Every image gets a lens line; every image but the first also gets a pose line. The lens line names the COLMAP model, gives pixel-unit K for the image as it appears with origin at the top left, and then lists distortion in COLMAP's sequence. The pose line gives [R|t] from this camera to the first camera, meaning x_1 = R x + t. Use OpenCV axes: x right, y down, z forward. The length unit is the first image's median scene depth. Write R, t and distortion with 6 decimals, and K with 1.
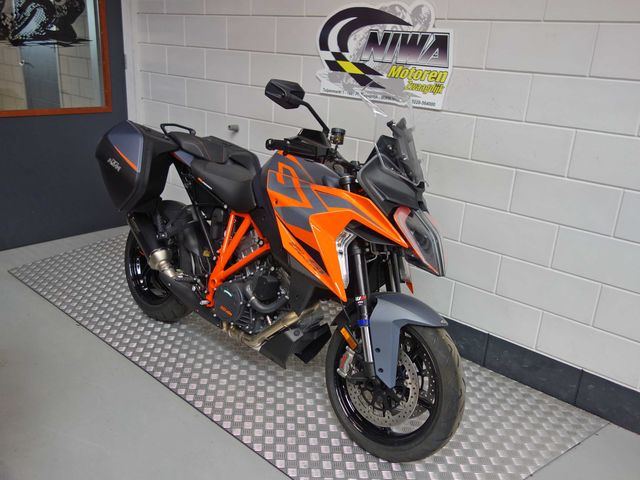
lens RADIAL K [[555.2, 0, 320.6], [0, 555.2, 239.1], [0, 0, 1]] dist [-0.005766, 0.013112]
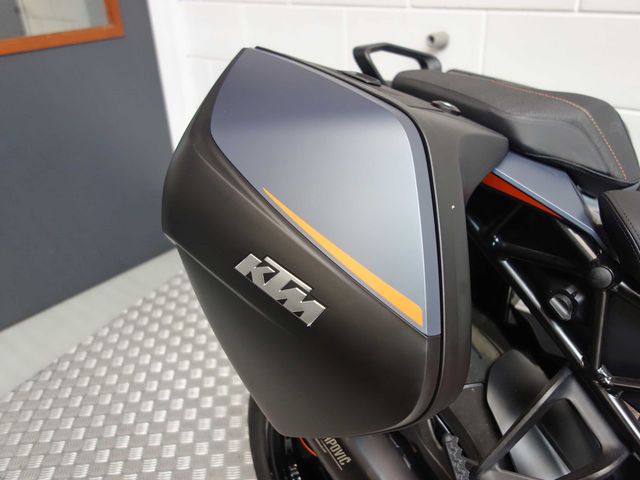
lens RADIAL K [[555.2, 0, 320.5], [0, 555.2, 240.1], [0, 0, 1]] dist [-0.005766, 0.013112]
pose [[0.995053, -0.097850, -0.017164, -0.324701], [0.099333, 0.982572, 0.157115, -0.165840], [0.001491, -0.158042, 0.987431, 0.745861]]
